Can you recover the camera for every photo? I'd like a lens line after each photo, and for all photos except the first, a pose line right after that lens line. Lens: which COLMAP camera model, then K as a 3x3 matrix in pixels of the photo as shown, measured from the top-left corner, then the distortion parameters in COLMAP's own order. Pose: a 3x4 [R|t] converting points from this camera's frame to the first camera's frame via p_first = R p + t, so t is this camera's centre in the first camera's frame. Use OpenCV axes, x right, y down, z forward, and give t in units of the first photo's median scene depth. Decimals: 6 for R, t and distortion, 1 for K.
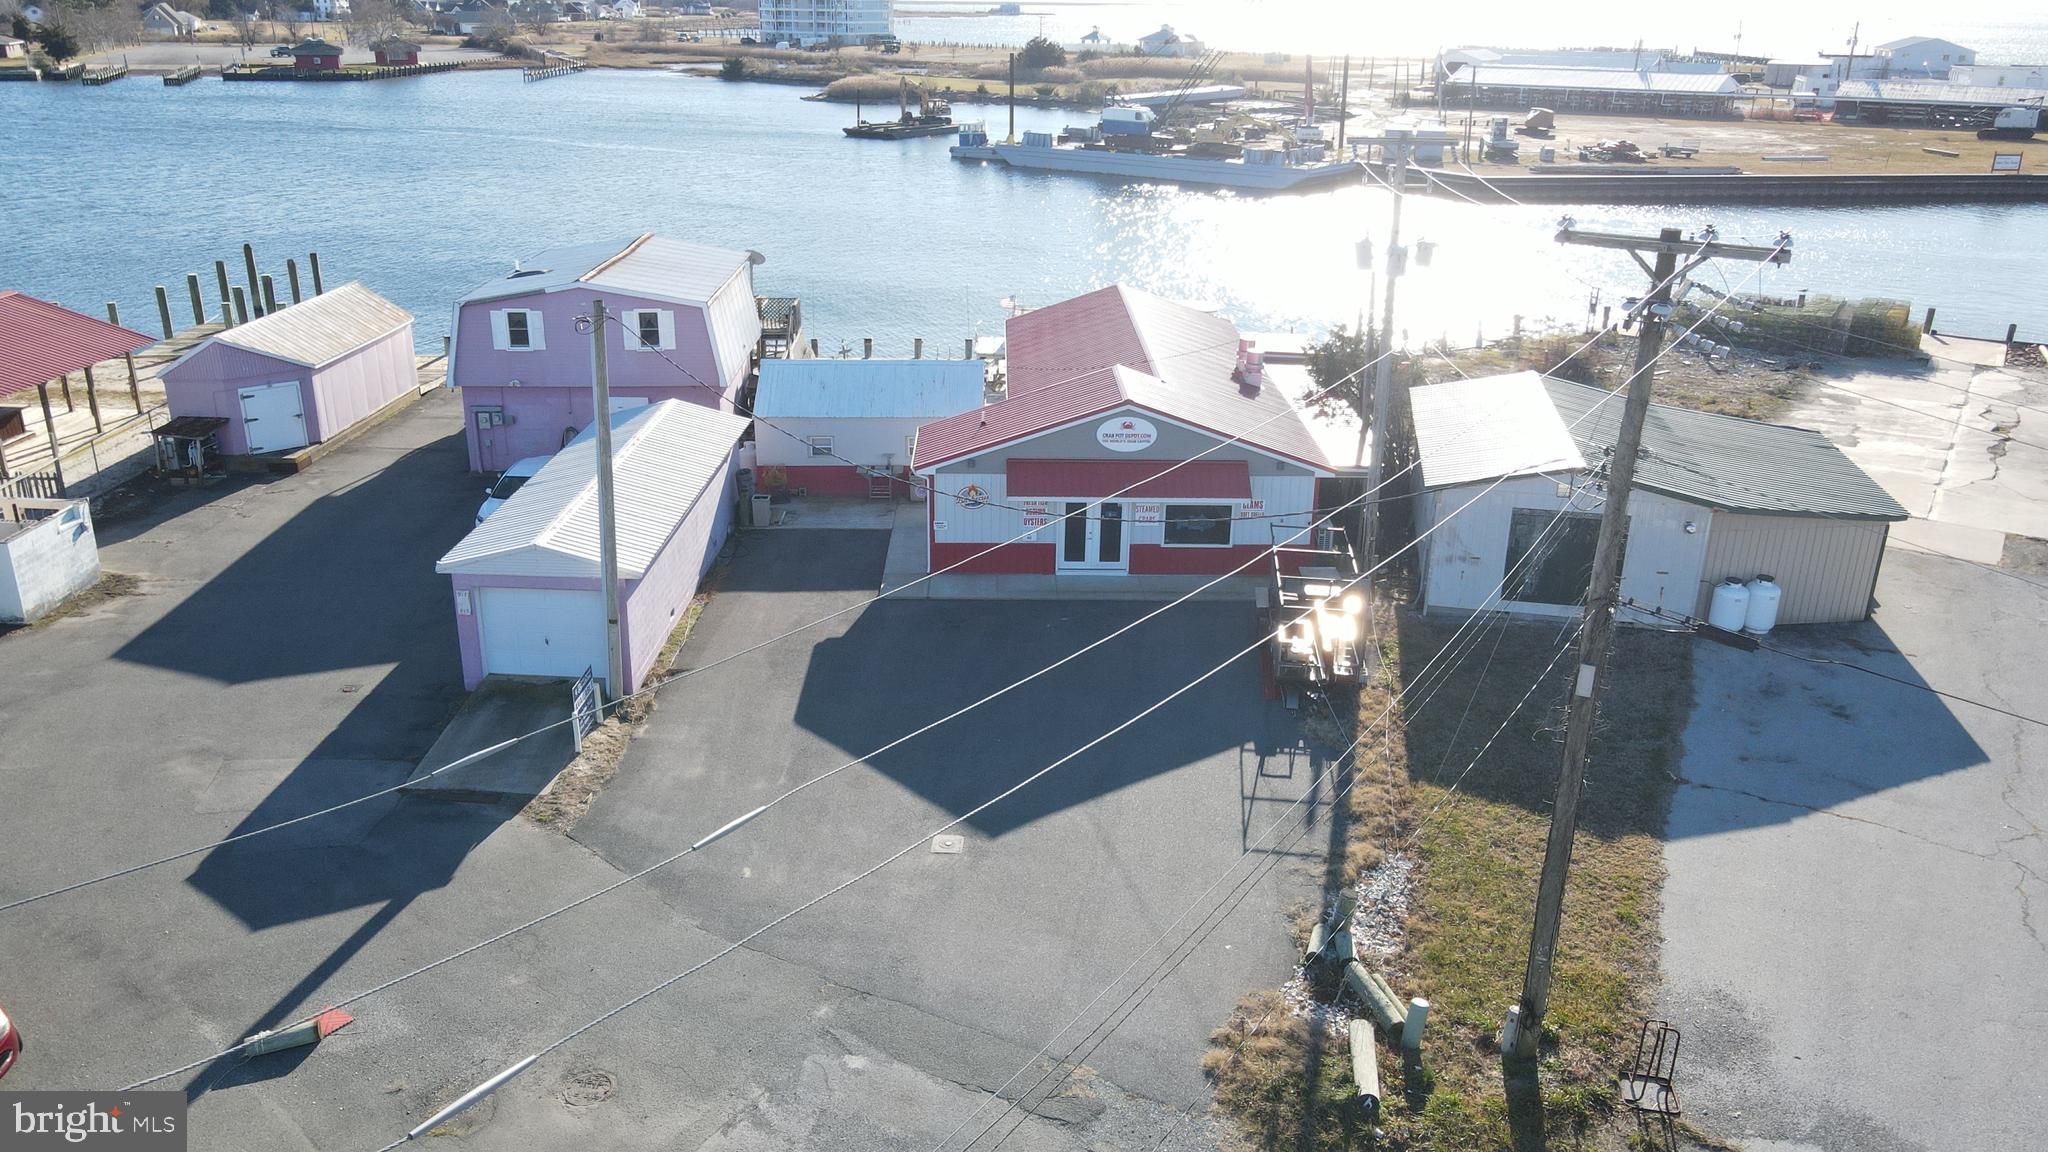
lens RADIAL K [[1453.1, 0, 1024.0], [0, 1453.1, 576.0], [0, 0, 1]] dist [-0.018559, 0.041871]
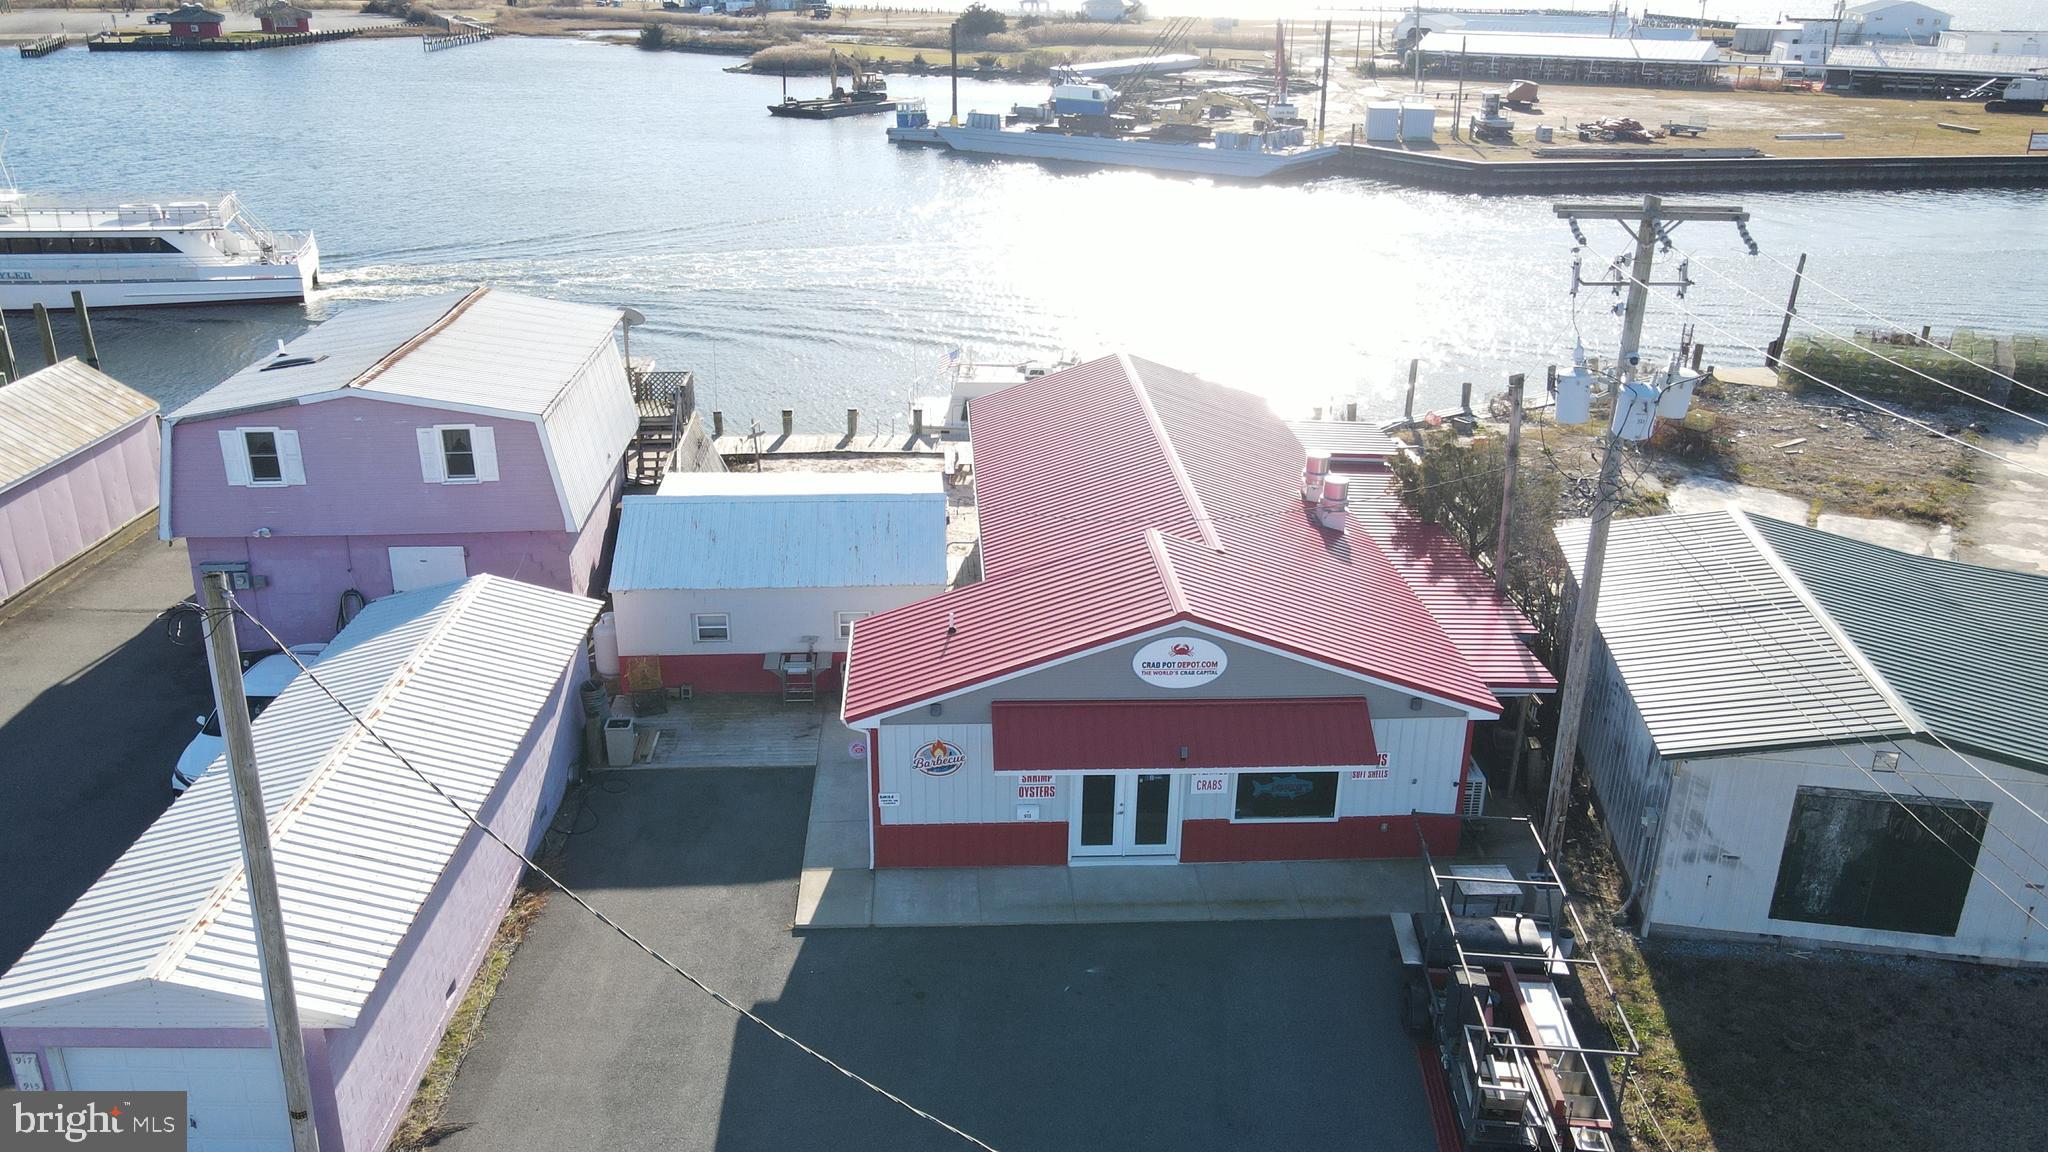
lens RADIAL K [[1464.2, 0, 1017.3], [0, 1464.2, 581.5], [0, 0, 1]] dist [-0.006327, 0.022954]
pose [[0.999301, -0.015247, 0.034132, -0.005951], [0.014467, 0.999631, 0.022986, -0.040474], [-0.034470, -0.022476, 0.999153, 0.098643]]
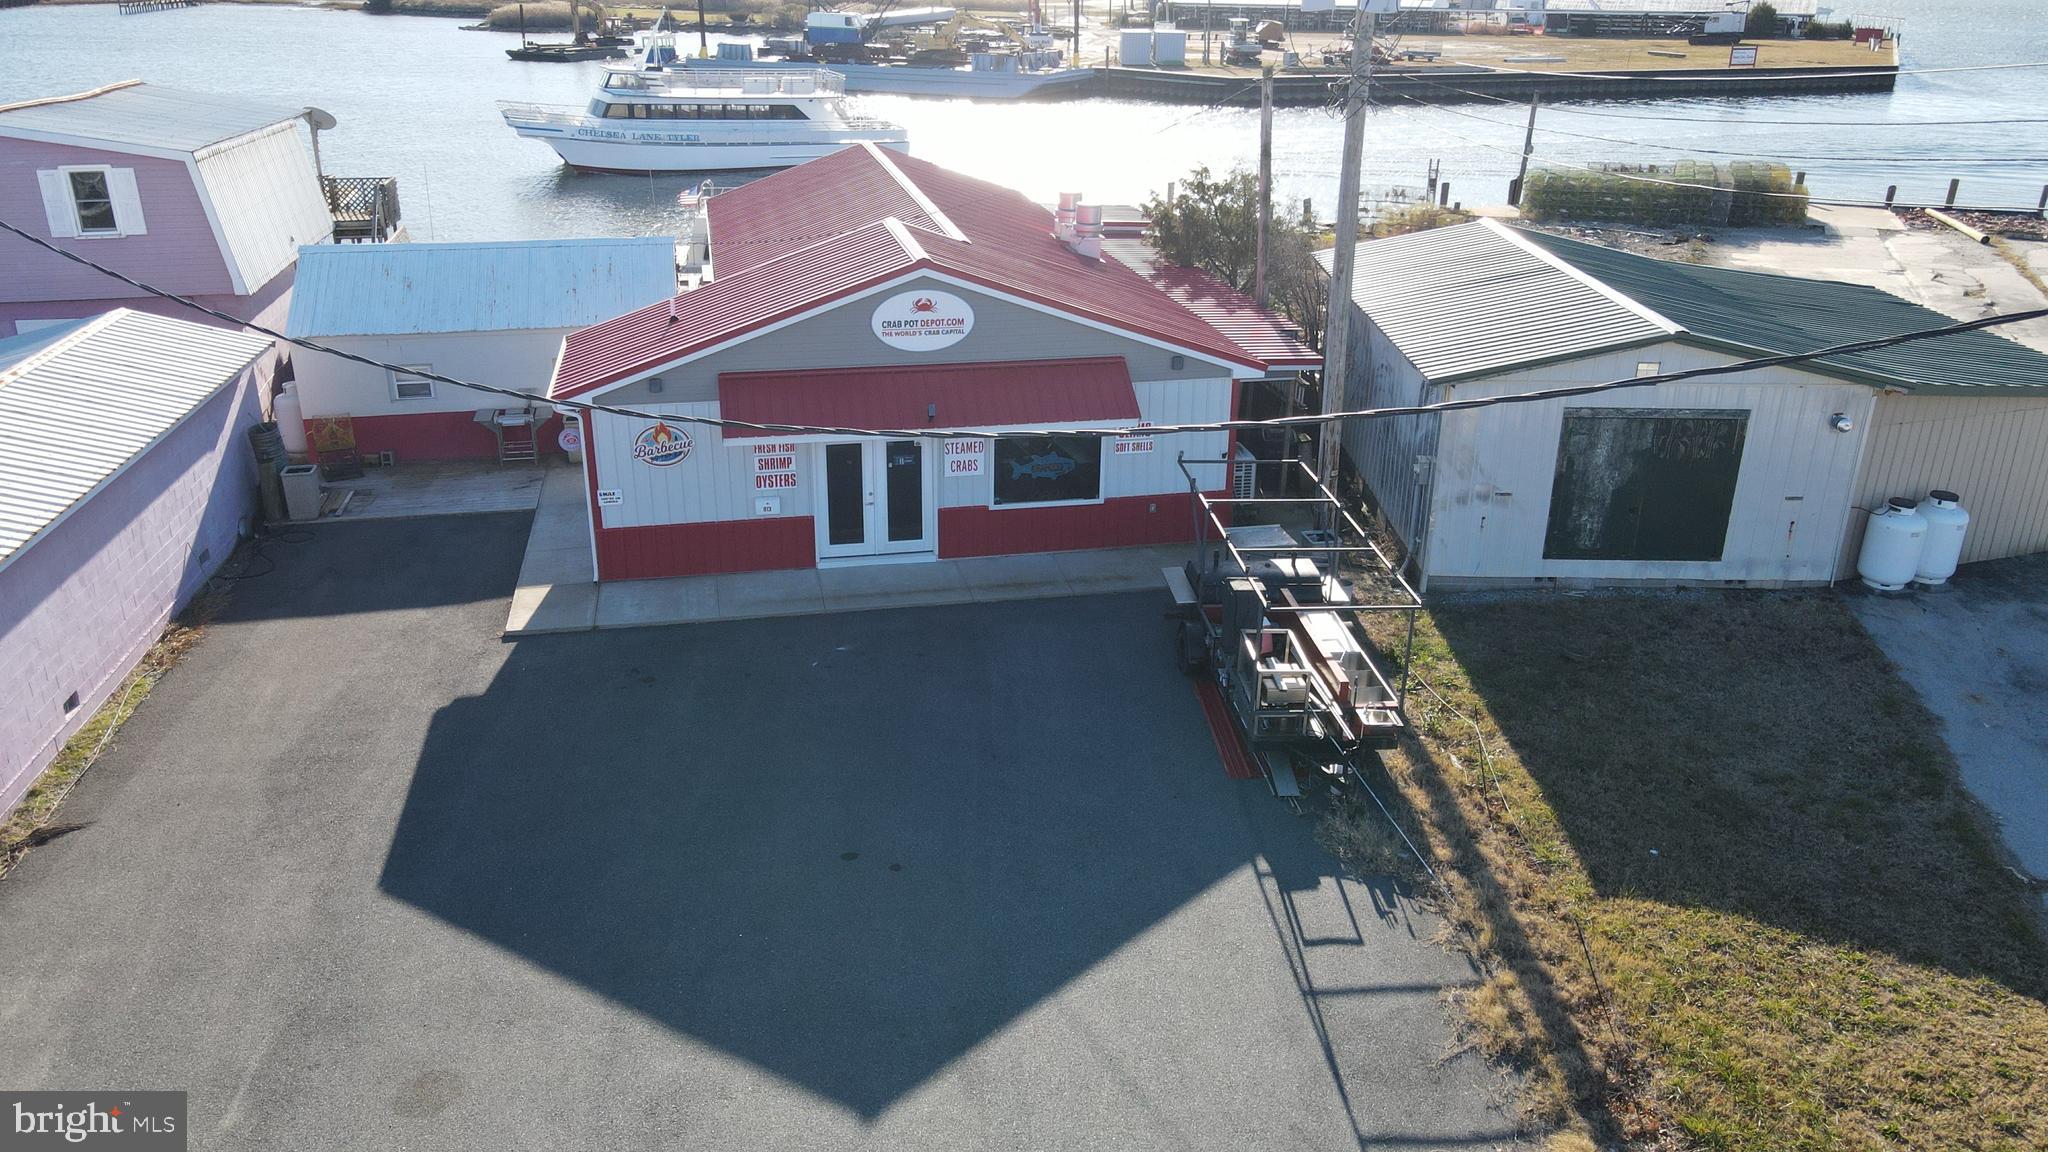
lens RADIAL K [[1456.0, 0, 1003.5], [0, 1456.0, 580.7], [0, 0, 1]] dist [0.002947, 0.029530]
pose [[0.983393, -0.074053, 0.165695, -0.000564], [0.069105, 0.996980, 0.035439, -0.003300], [-0.167819, -0.023400, 0.985540, 0.113323]]
